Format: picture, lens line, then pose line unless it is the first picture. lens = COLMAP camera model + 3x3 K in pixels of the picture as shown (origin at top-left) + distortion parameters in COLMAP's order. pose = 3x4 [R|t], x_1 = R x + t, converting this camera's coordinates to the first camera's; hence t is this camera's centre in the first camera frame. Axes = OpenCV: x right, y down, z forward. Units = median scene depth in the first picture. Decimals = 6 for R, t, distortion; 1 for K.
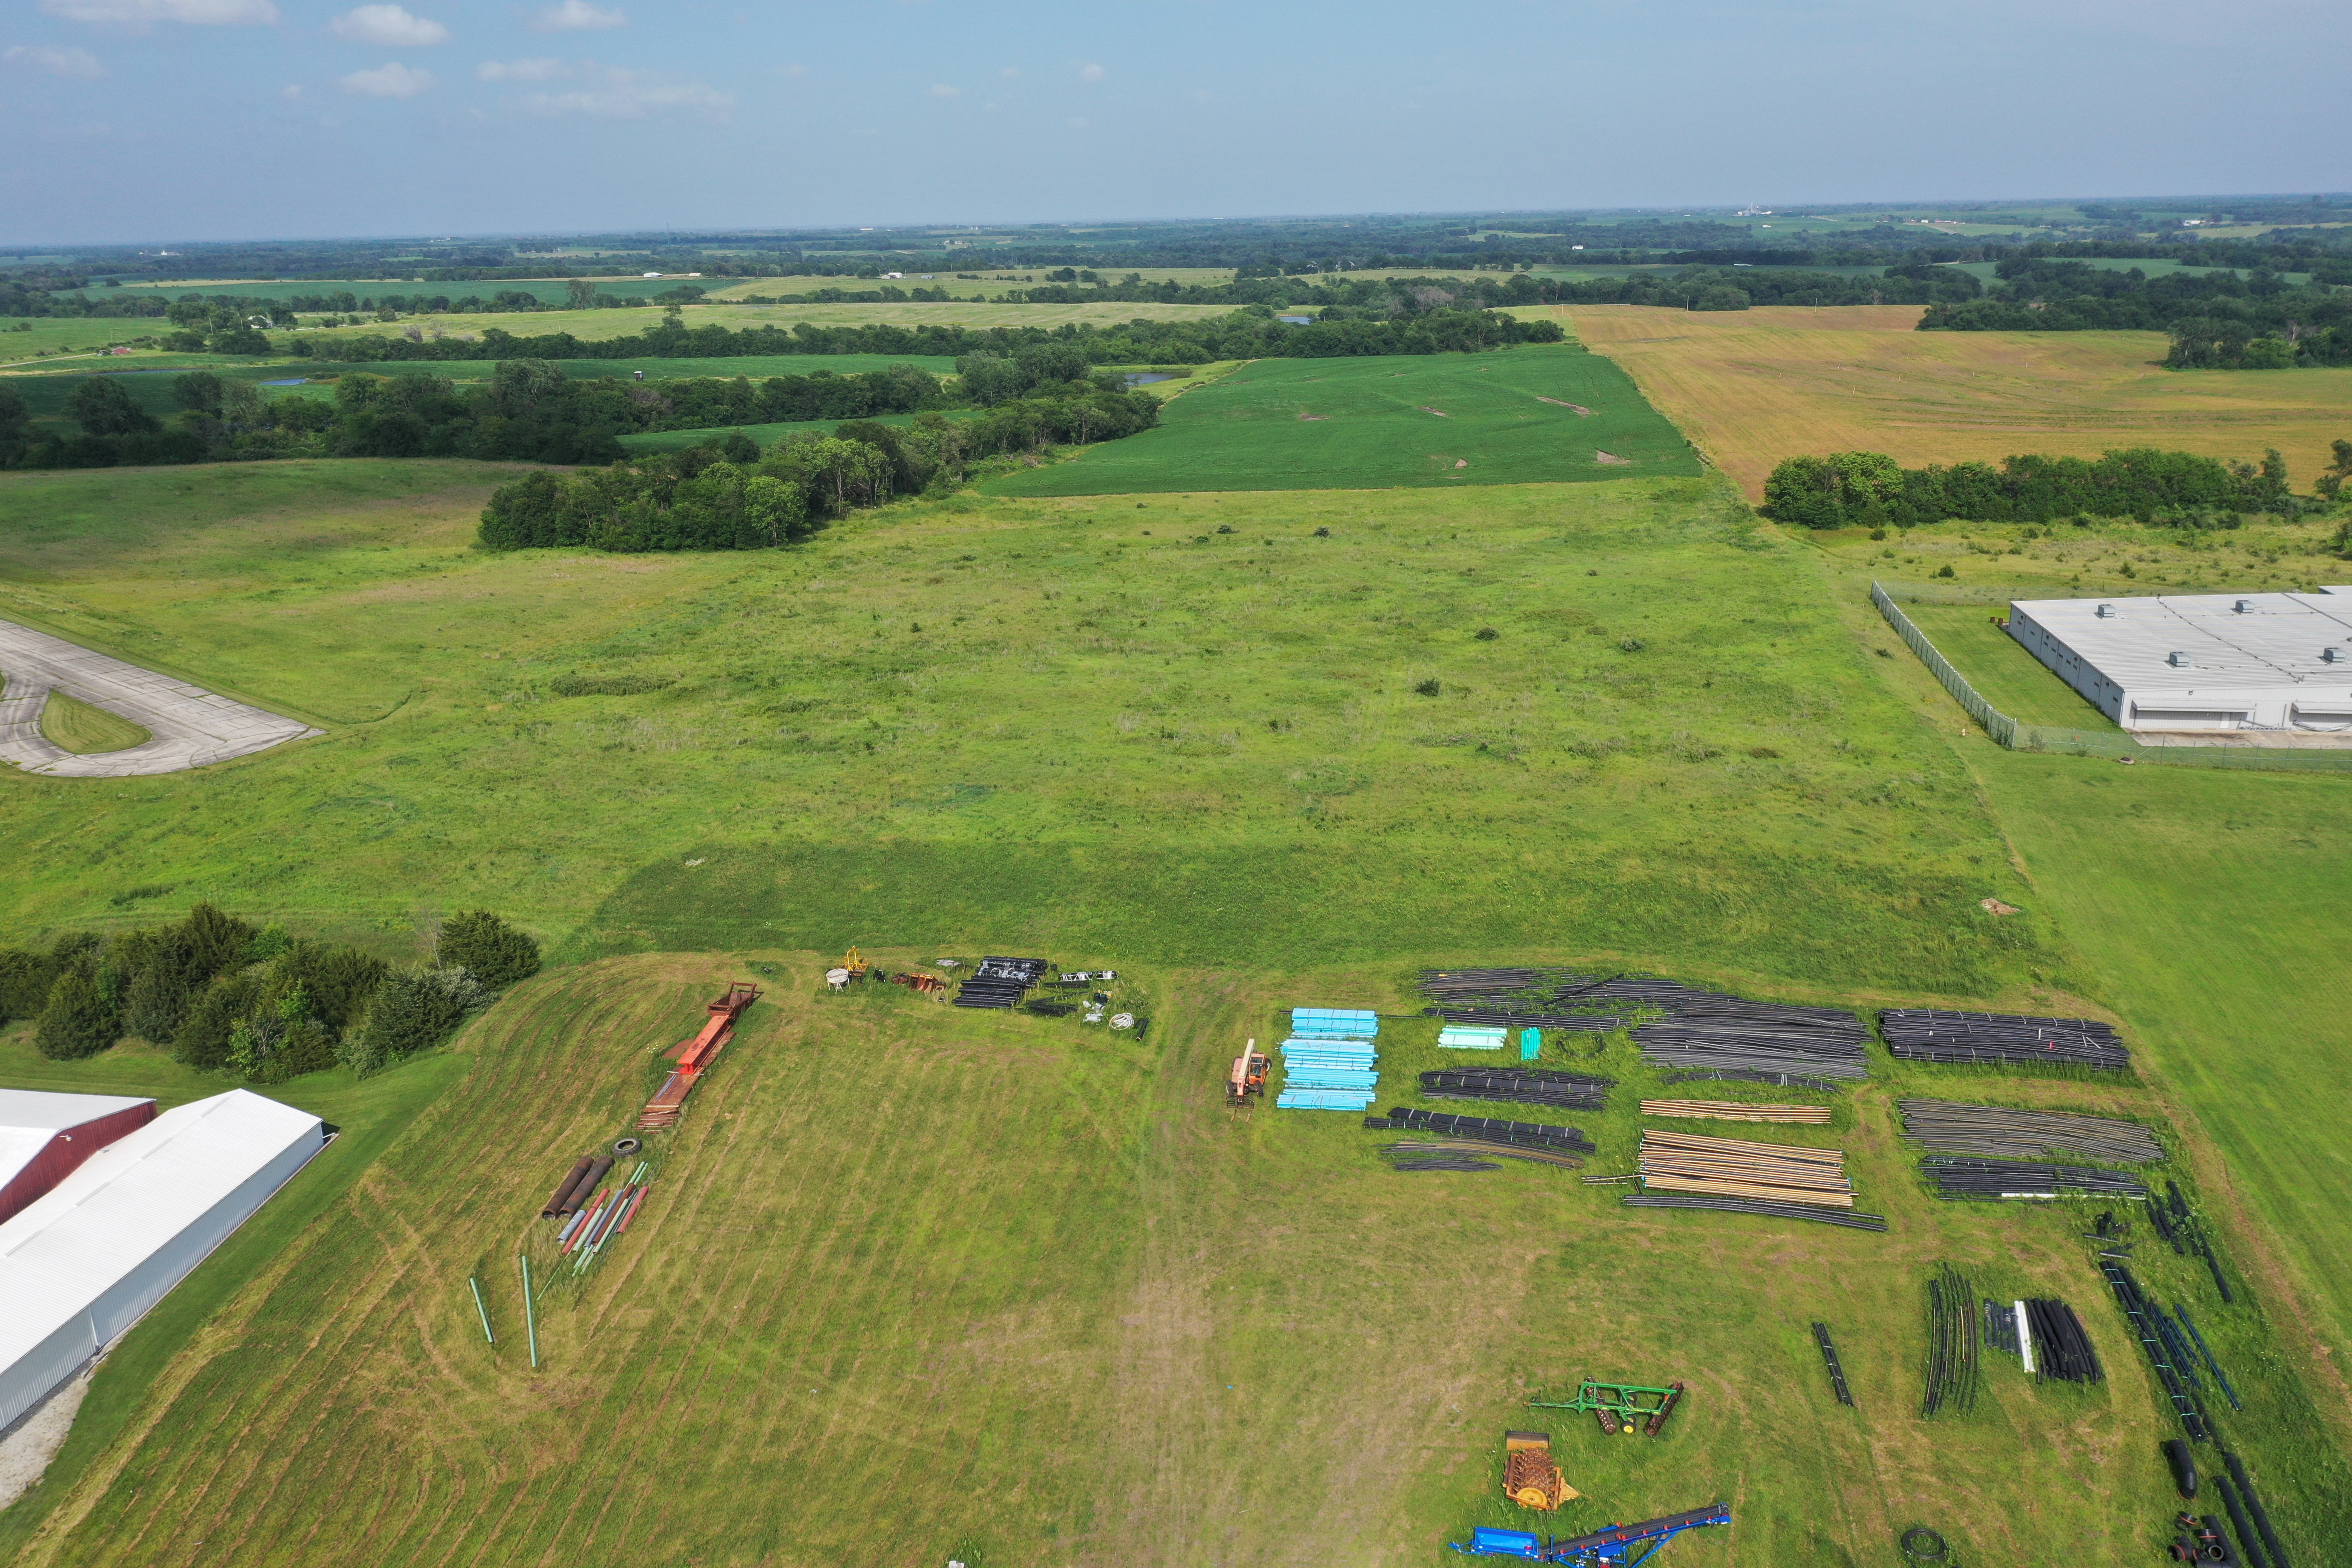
lens RADIAL K [[1864.0, 0, 1166.6], [0, 1864.0, 778.2], [0, 0, 1]] dist [-0.004608, -0.002683]
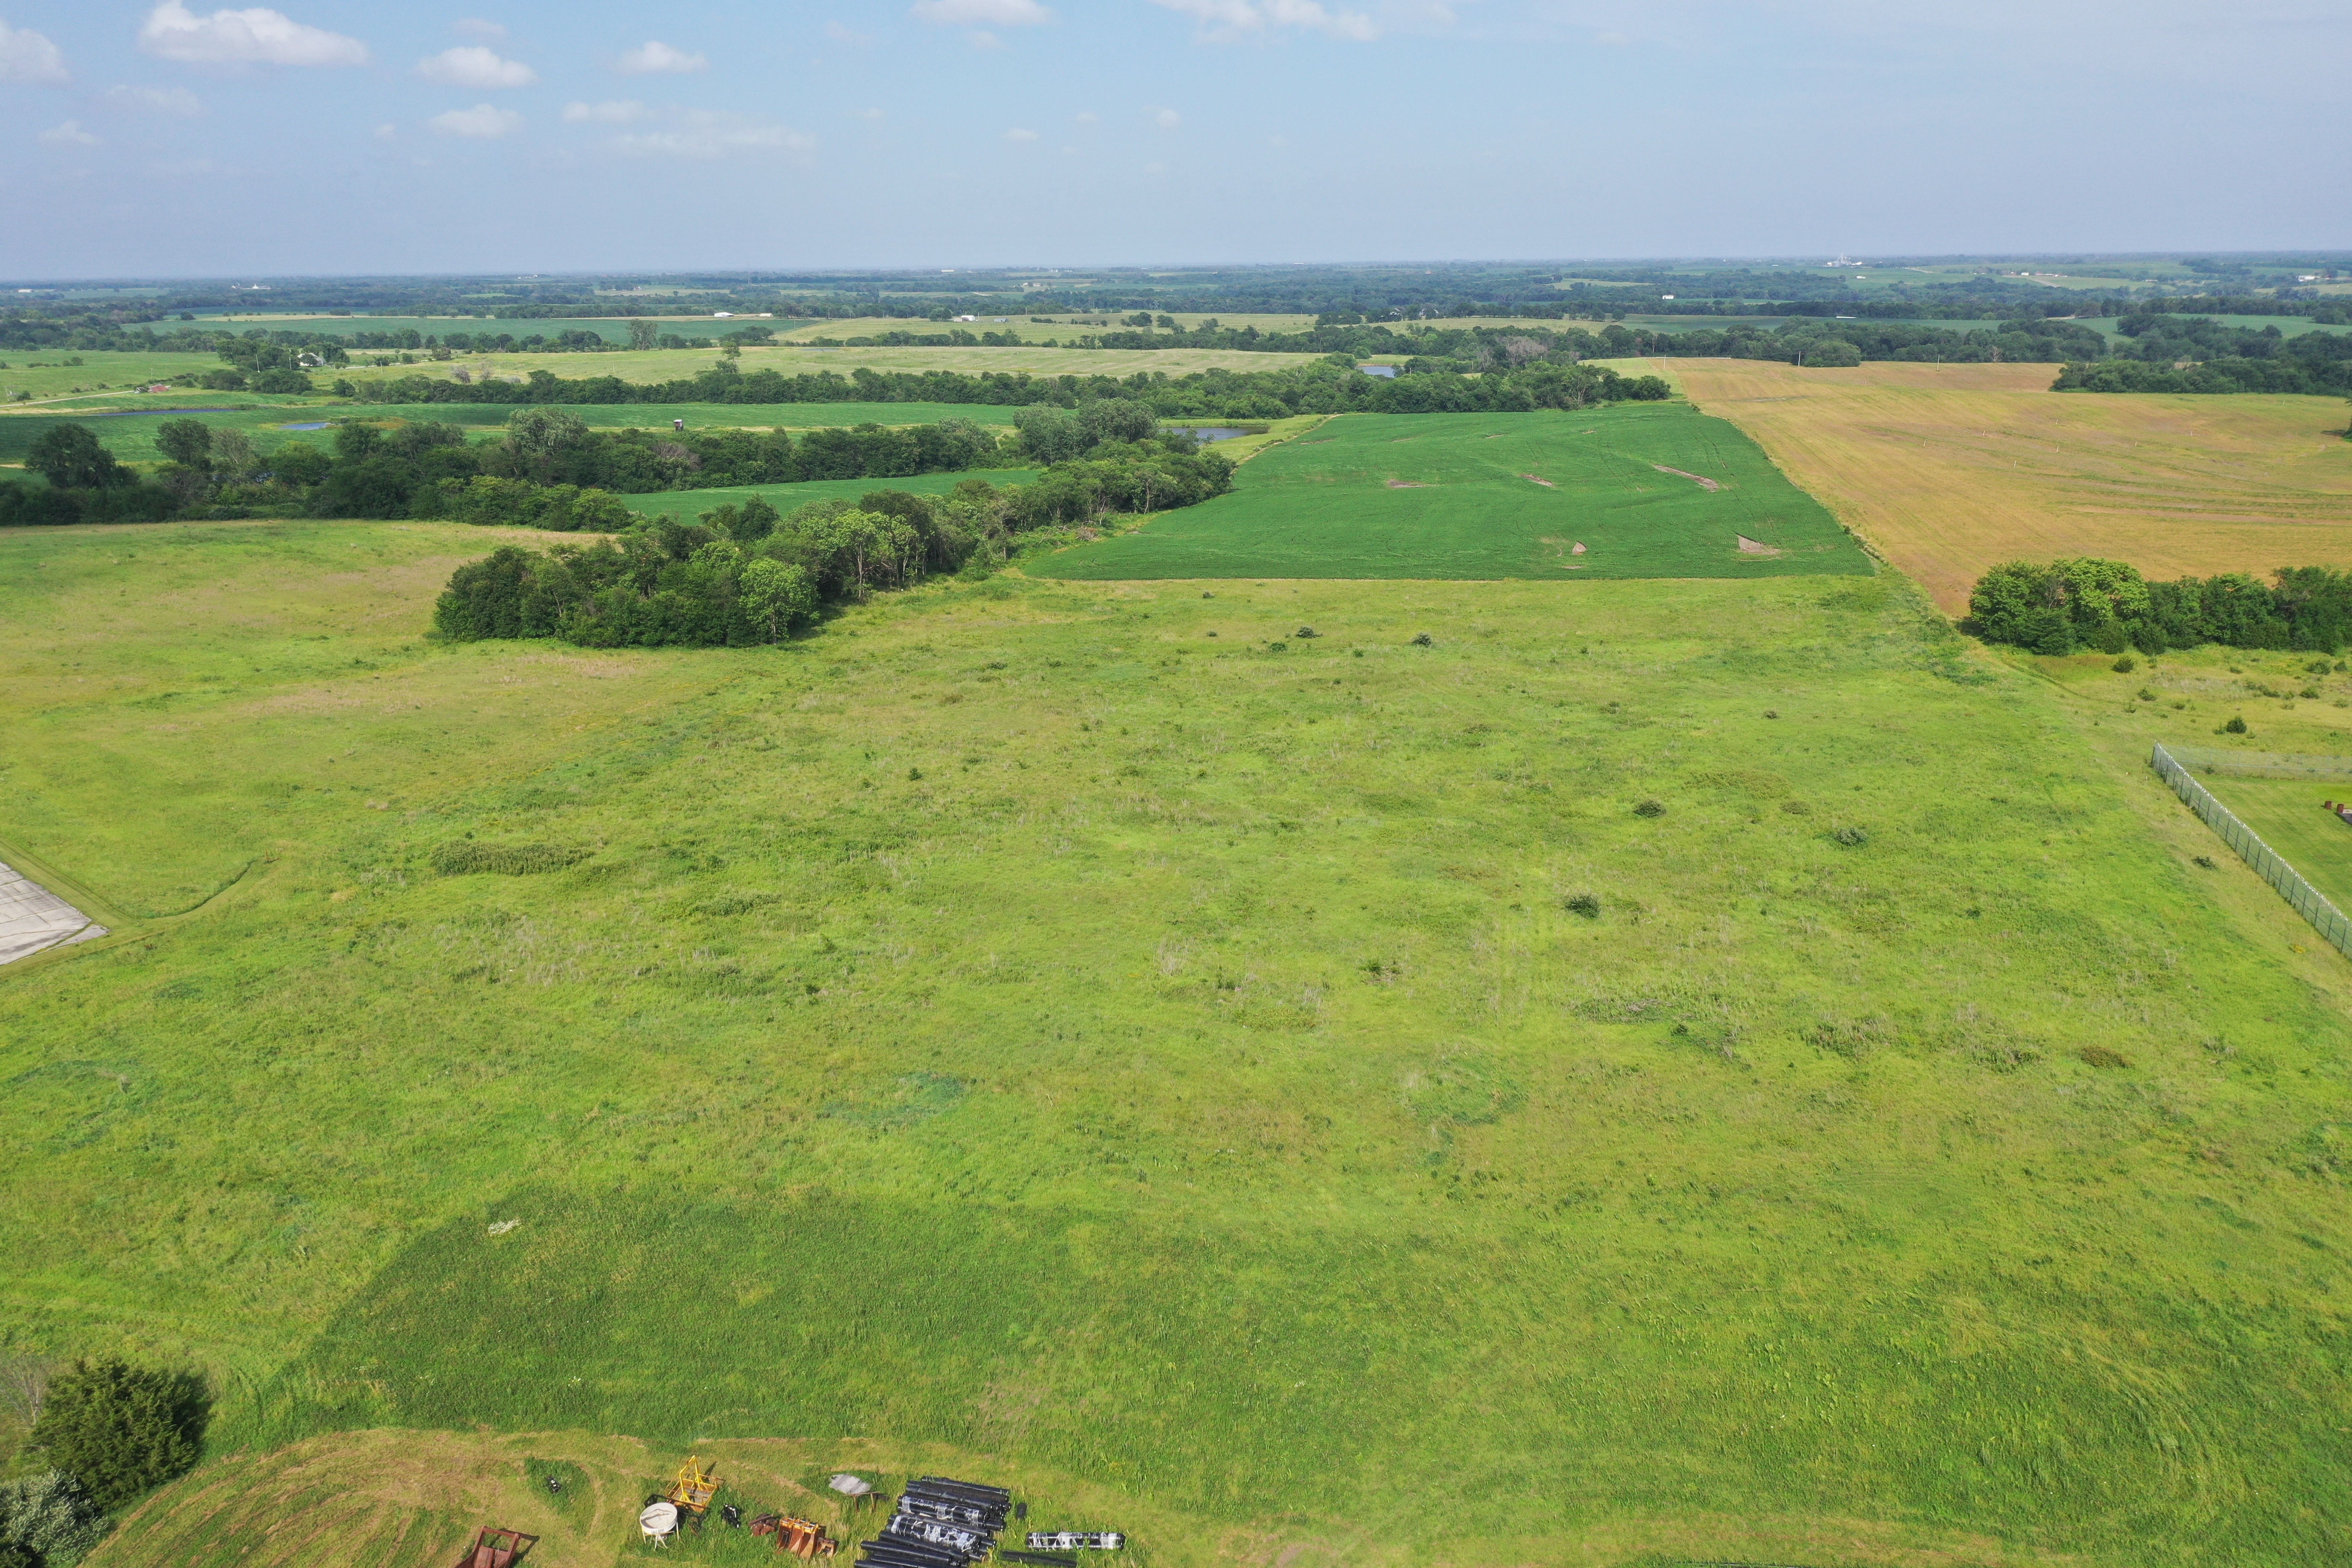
lens RADIAL K [[1864.0, 0, 1166.6], [0, 1864.0, 778.2], [0, 0, 1]] dist [-0.004608, -0.002683]
pose [[0.999095, 0.020347, -0.037350, 0.001511], [-0.021162, 0.999544, -0.021556, -0.048968], [0.036894, 0.022327, 0.999070, 0.161800]]
